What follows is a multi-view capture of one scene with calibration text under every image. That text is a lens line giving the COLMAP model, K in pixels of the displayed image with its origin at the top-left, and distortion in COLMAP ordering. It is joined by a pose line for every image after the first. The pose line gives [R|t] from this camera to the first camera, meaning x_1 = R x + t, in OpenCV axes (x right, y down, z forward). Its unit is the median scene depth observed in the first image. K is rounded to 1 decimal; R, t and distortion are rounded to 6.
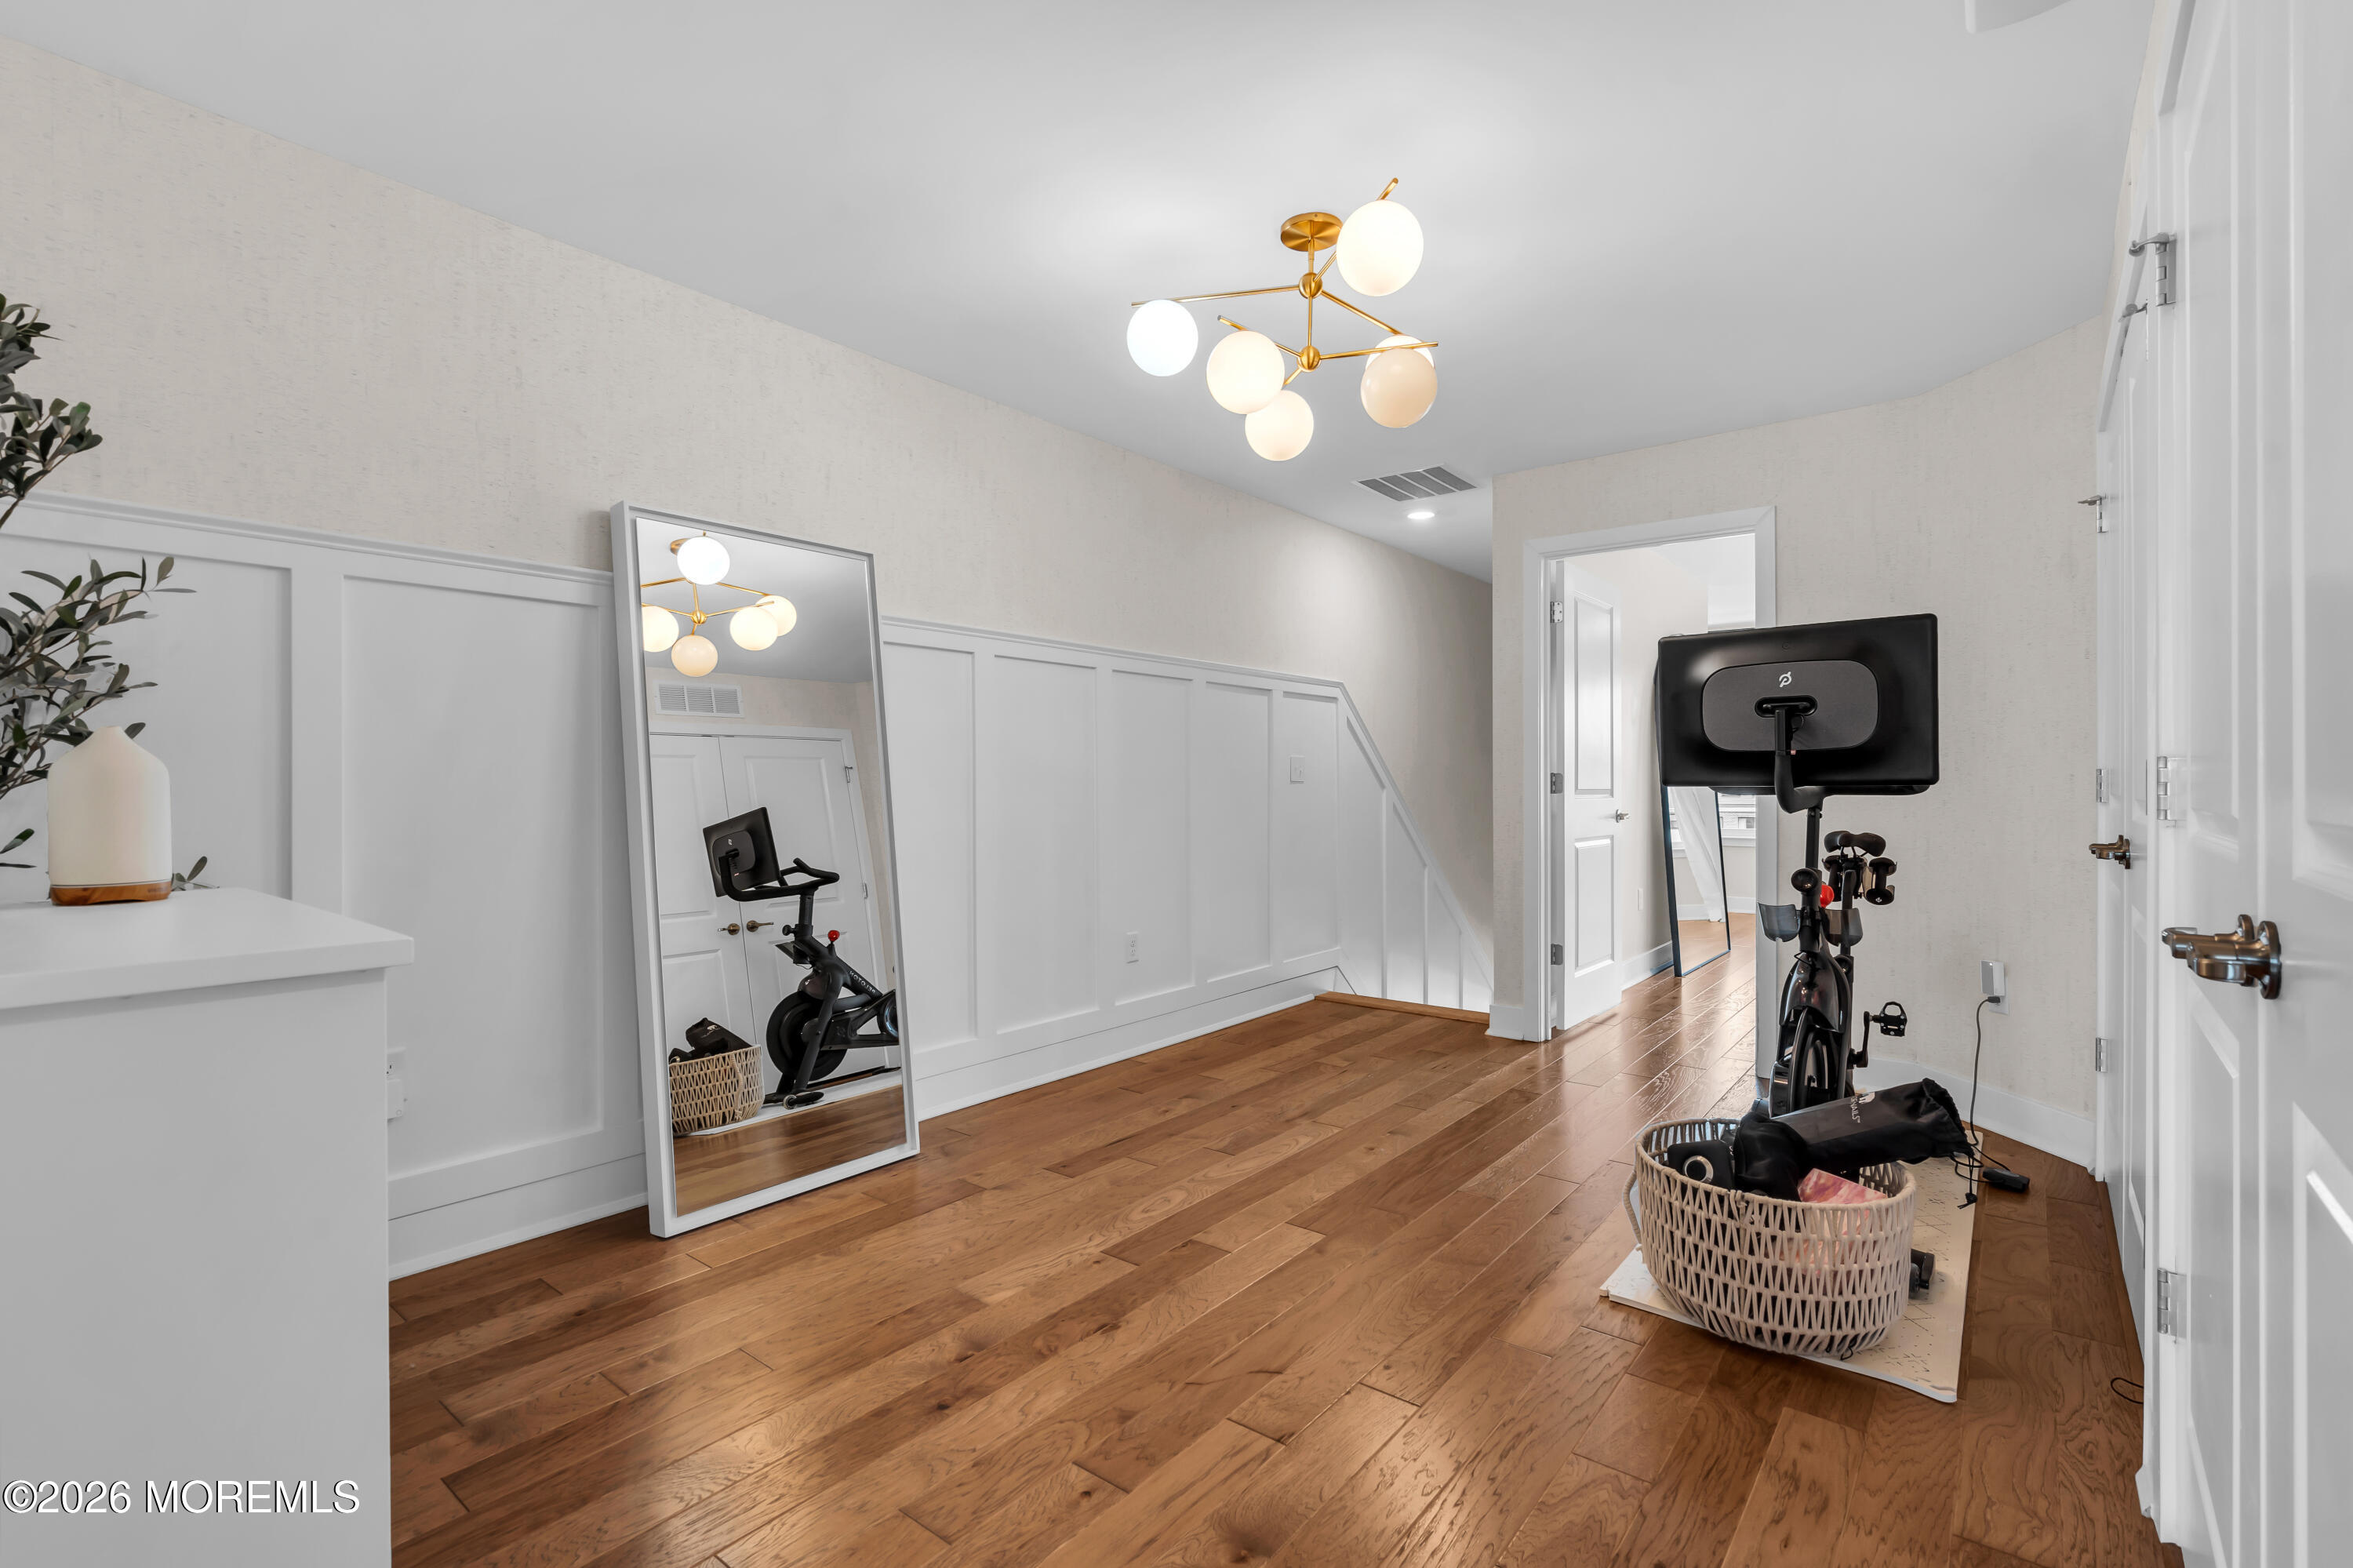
lens RADIAL K [[1070.5, 0, 1177.1], [0, 1070.5, 778.2], [0, 0, 1]] dist [-0.002223, -0.000179]
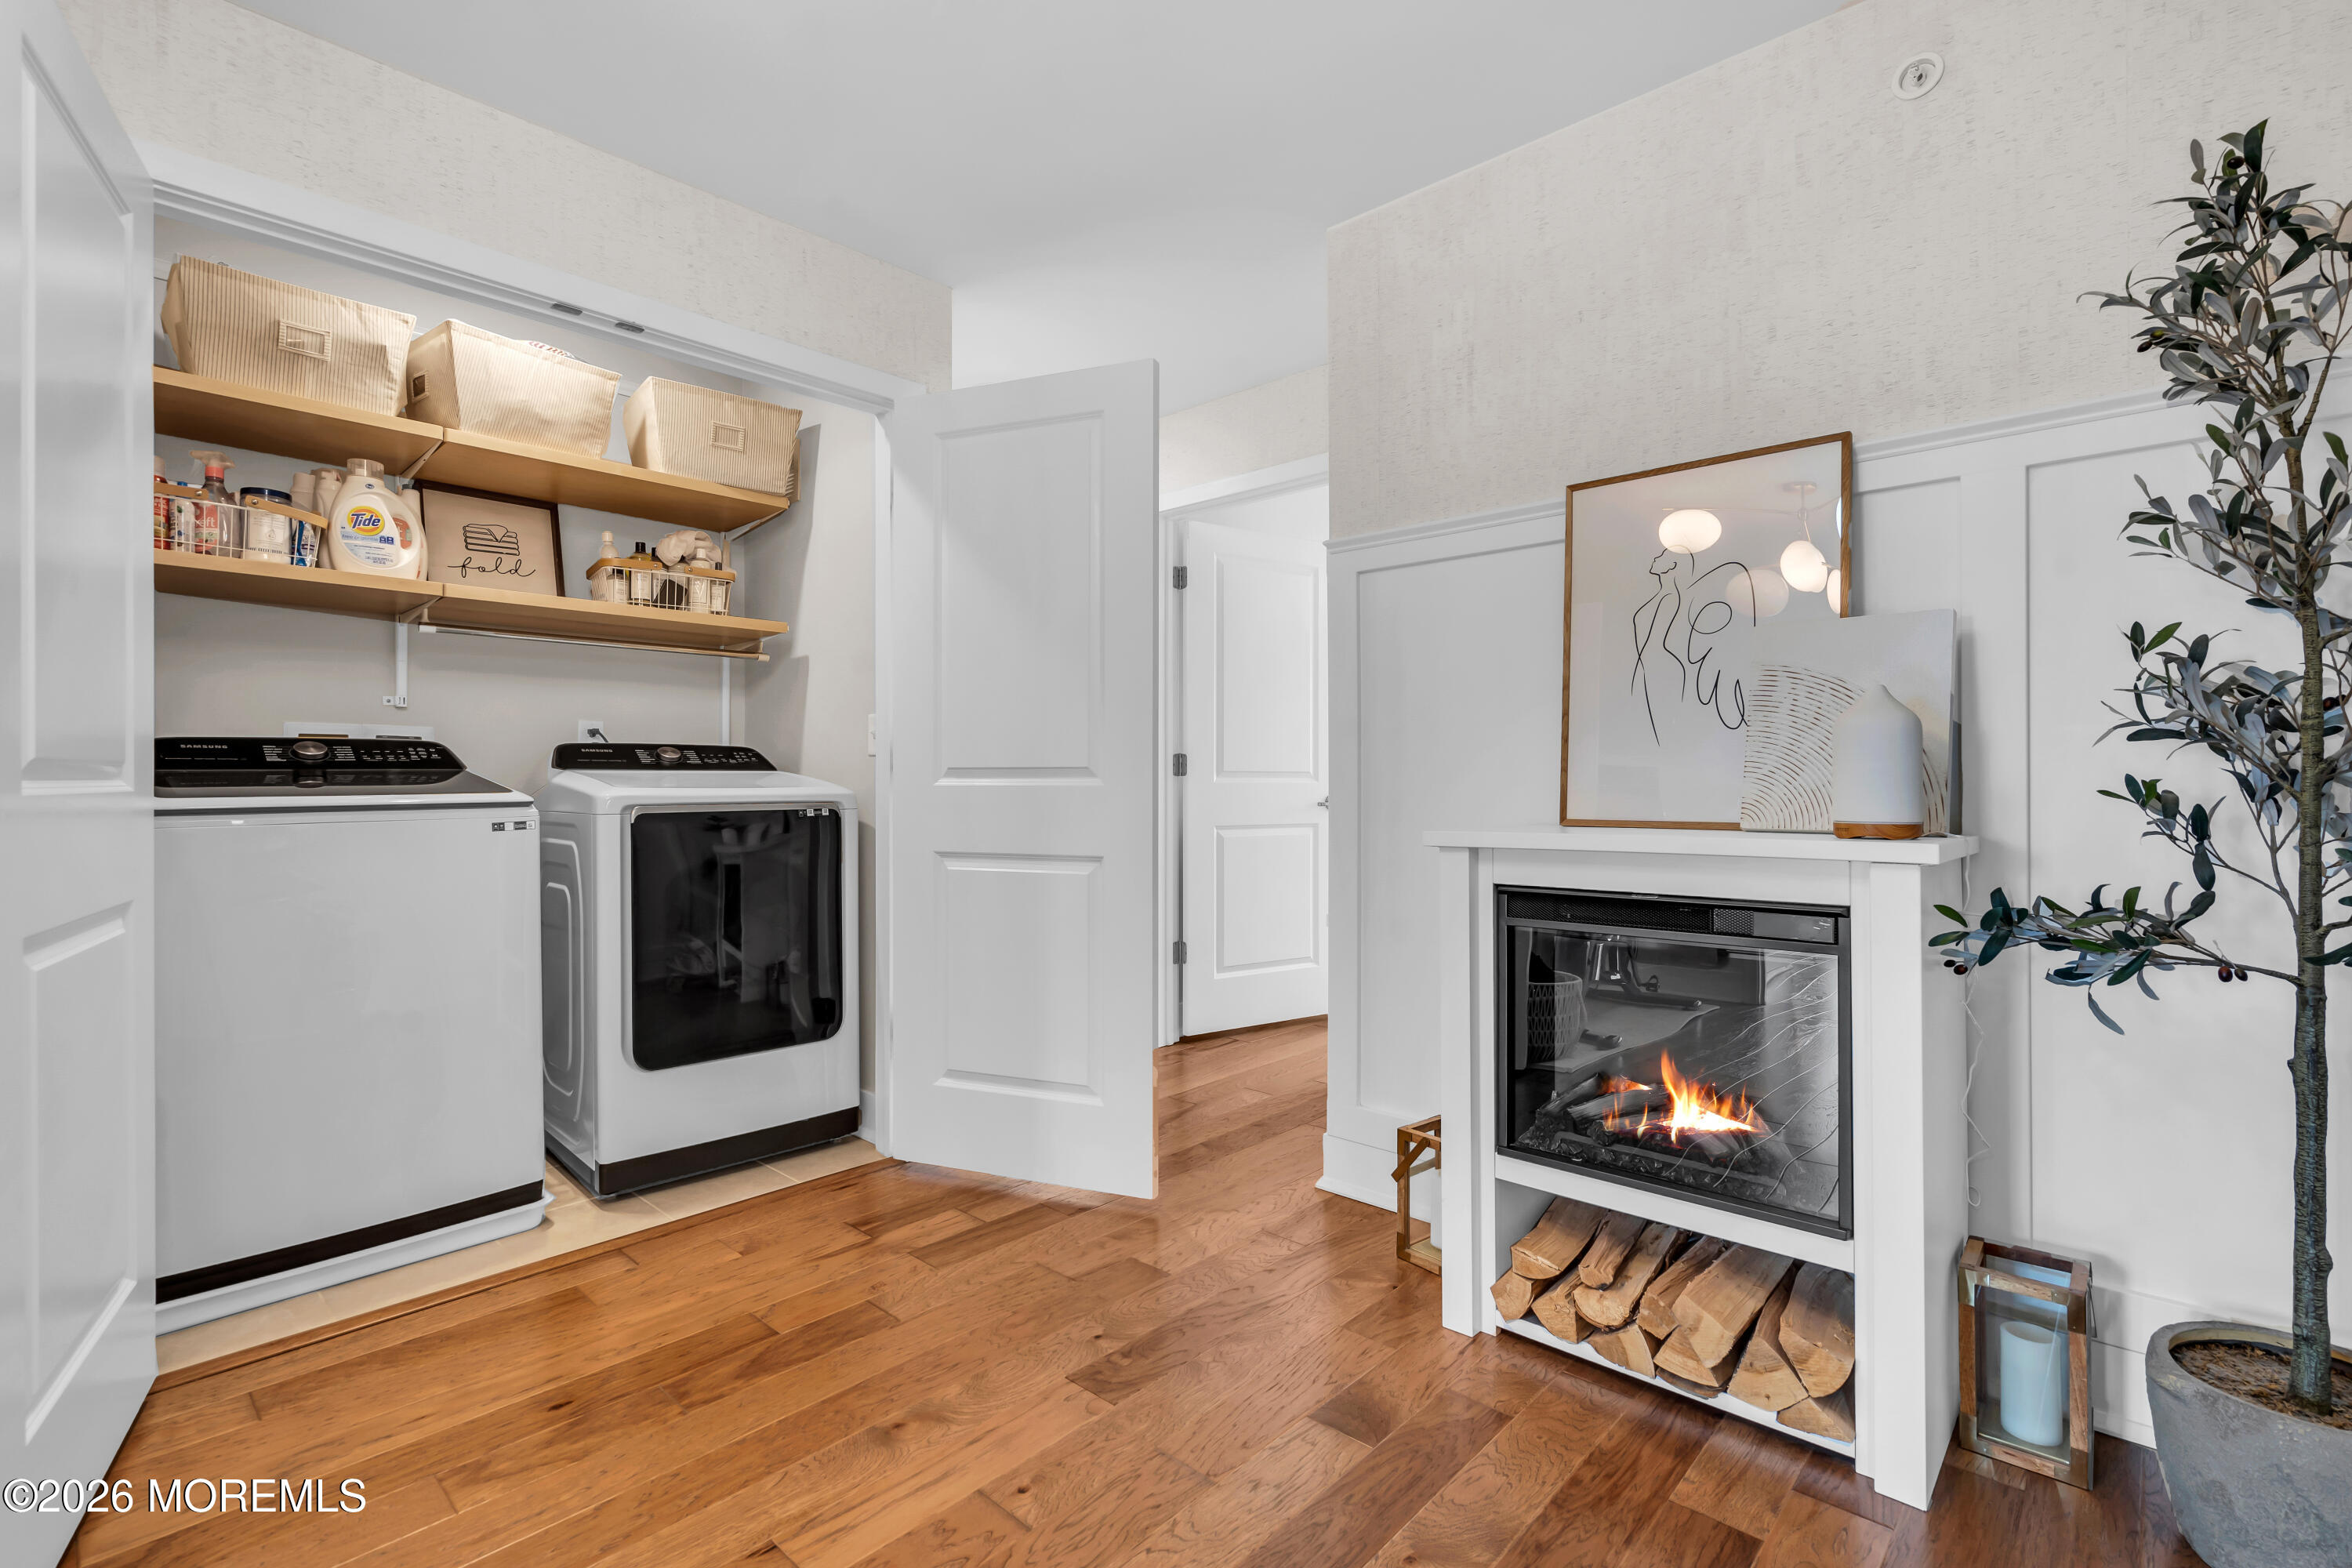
lens RADIAL K [[1070.0, 0, 1176.6], [0, 1070.0, 778.2], [0, 0, 1]] dist [-0.002223, -0.000179]
pose [[-0.997037, 0.005688, 0.076714, -0.177059], [0.005459, 0.999980, -0.003192, 0.029465], [-0.076731, -0.002763, -0.997048, 1.158301]]
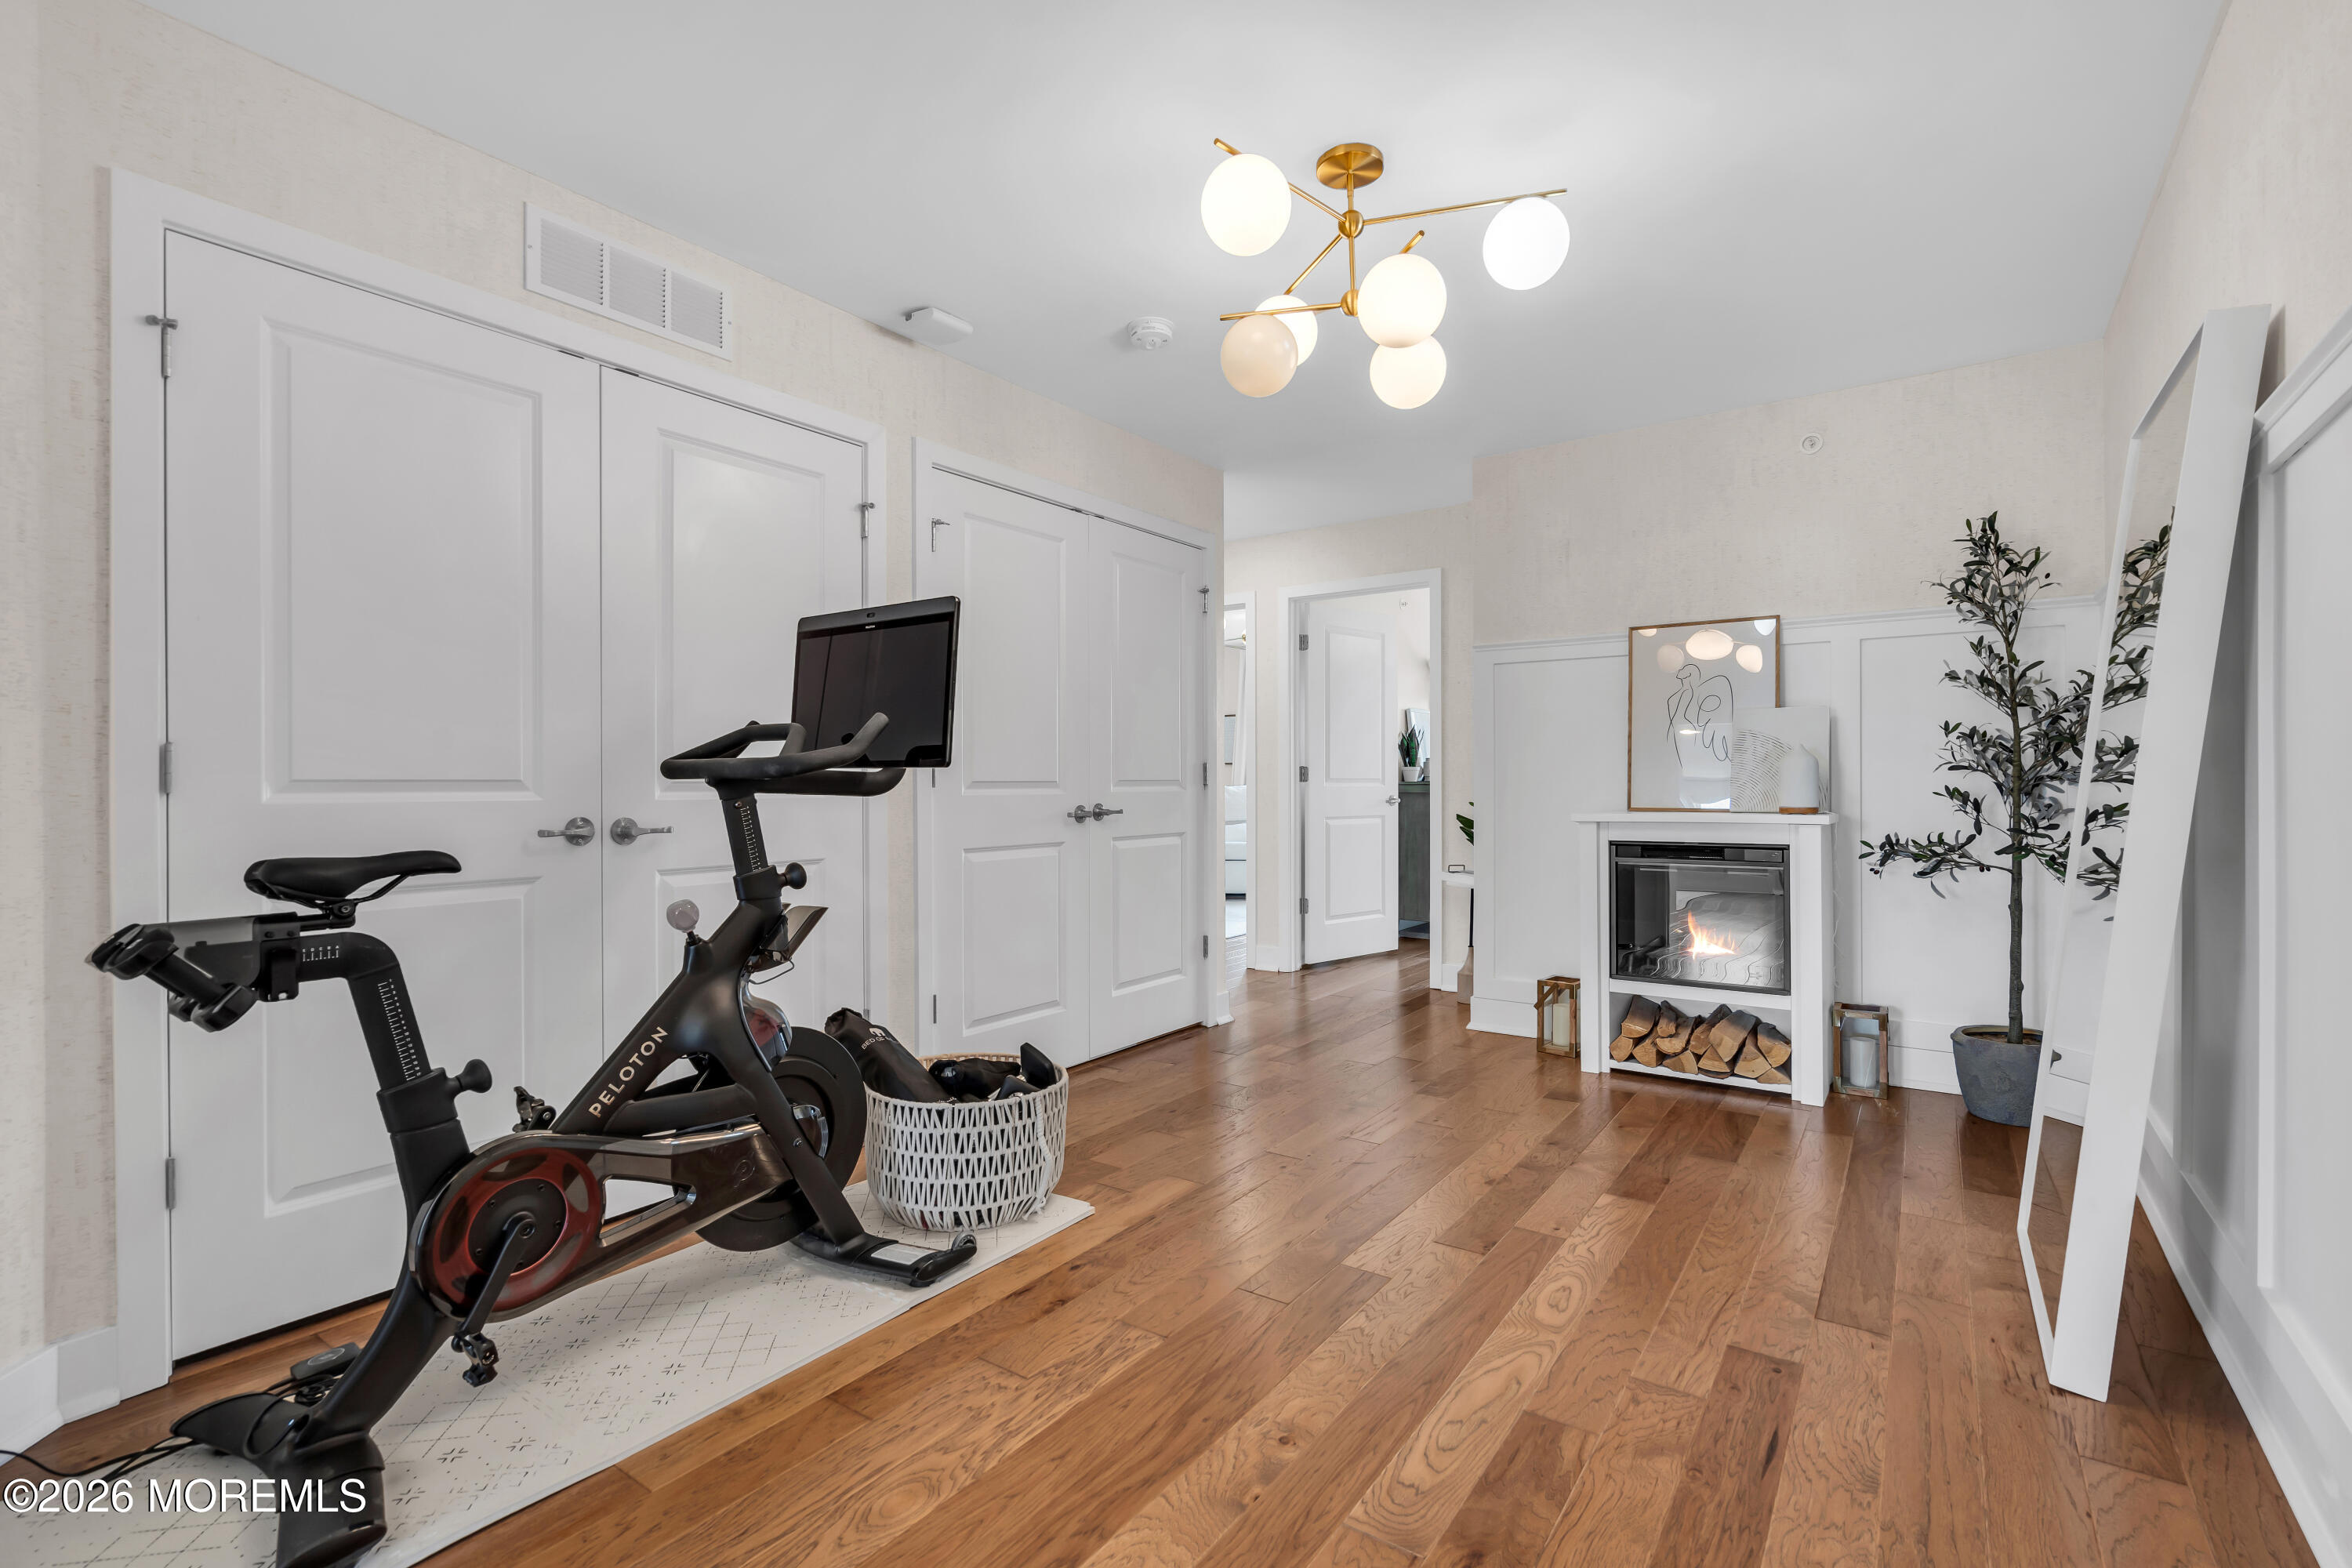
lens RADIAL K [[1075.0, 0, 1183.2], [0, 1075.0, 785.0], [0, 0, 1]] dist [-0.002340, 0.000241]
pose [[-0.998013, 0.005751, -0.062740, 0.308549], [0.005586, 0.999980, 0.002802, 0.019982], [0.062755, 0.002446, -0.998026, 1.790129]]
